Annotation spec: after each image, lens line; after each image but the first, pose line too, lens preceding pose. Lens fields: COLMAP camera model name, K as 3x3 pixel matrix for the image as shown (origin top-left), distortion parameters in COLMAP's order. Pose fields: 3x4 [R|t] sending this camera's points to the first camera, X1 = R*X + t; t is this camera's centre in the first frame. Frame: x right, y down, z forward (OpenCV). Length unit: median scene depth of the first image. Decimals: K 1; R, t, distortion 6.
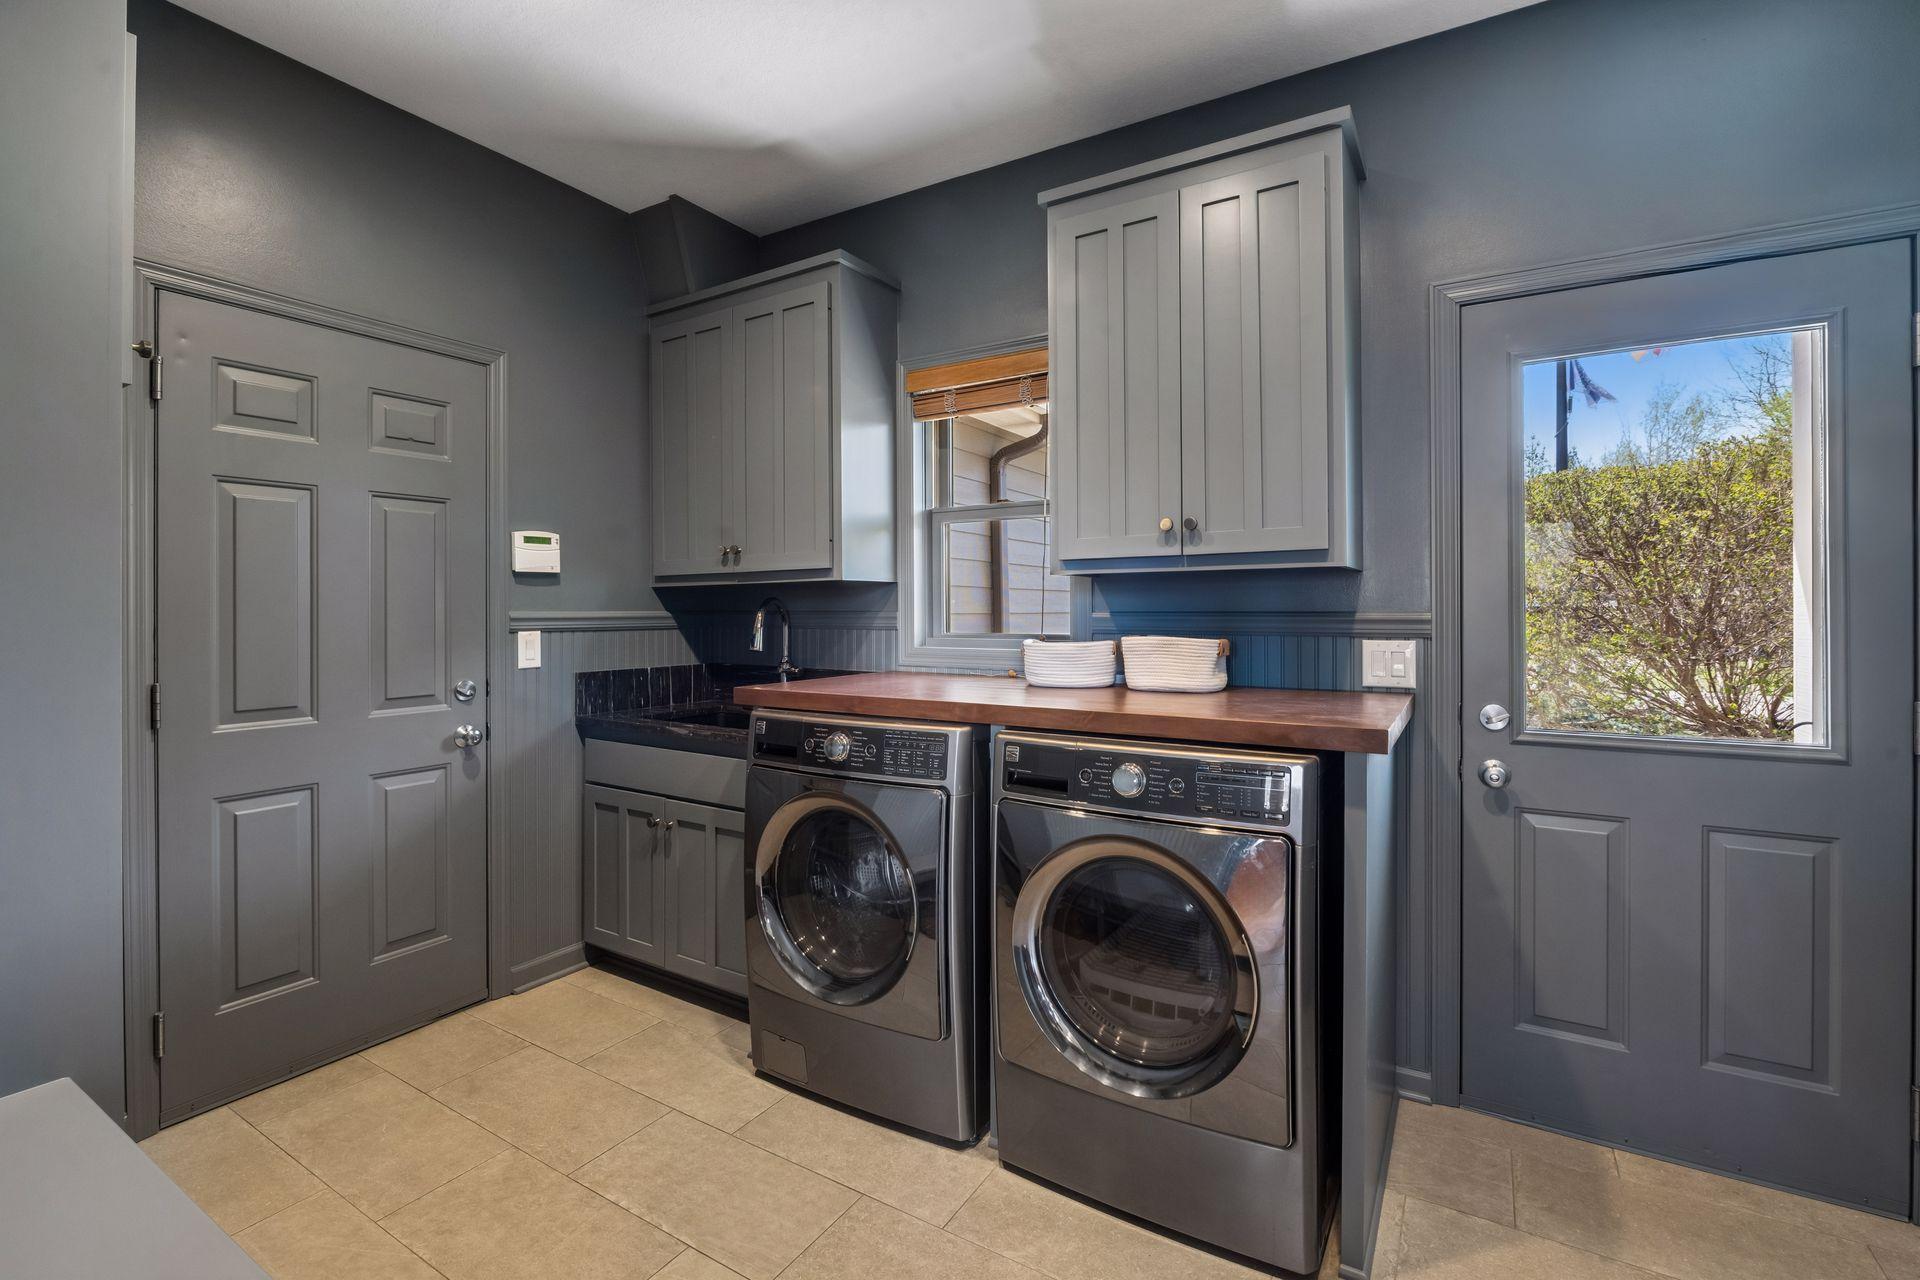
lens RADIAL K [[842.4, 0, 956.3], [0, 842.4, 622.0], [0, 0, 1]] dist [-0.012138, -0.000701]
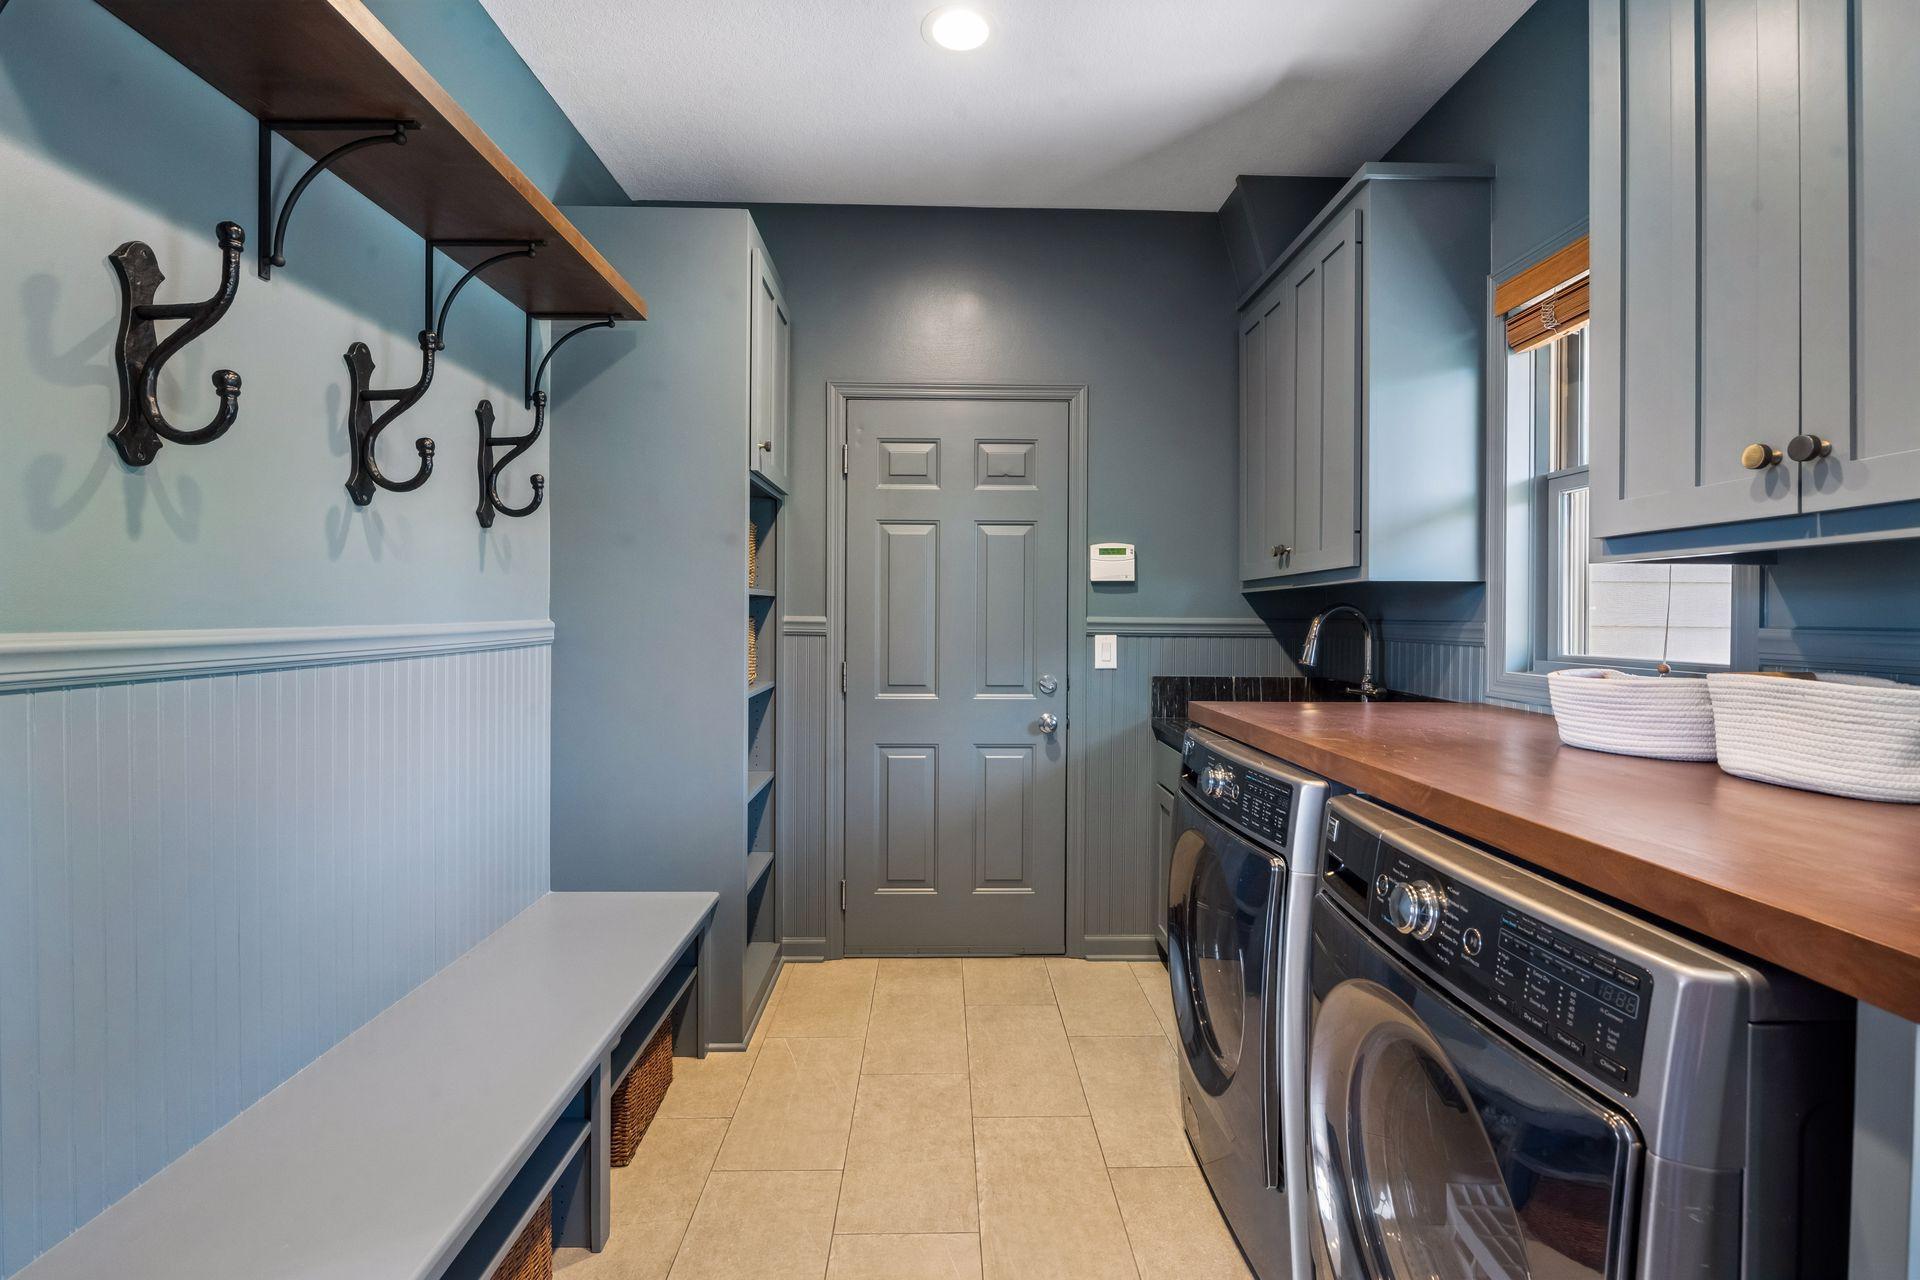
lens RADIAL K [[842.4, 0, 961.7], [0, 842.4, 629.0], [0, 0, 1]] dist [-0.012138, -0.000701]
pose [[0.547706, 0.020599, -0.836417, 0.317038], [-0.020827, 0.999723, 0.010983, -0.005317], [0.836412, 0.011405, 0.547983, 0.248930]]
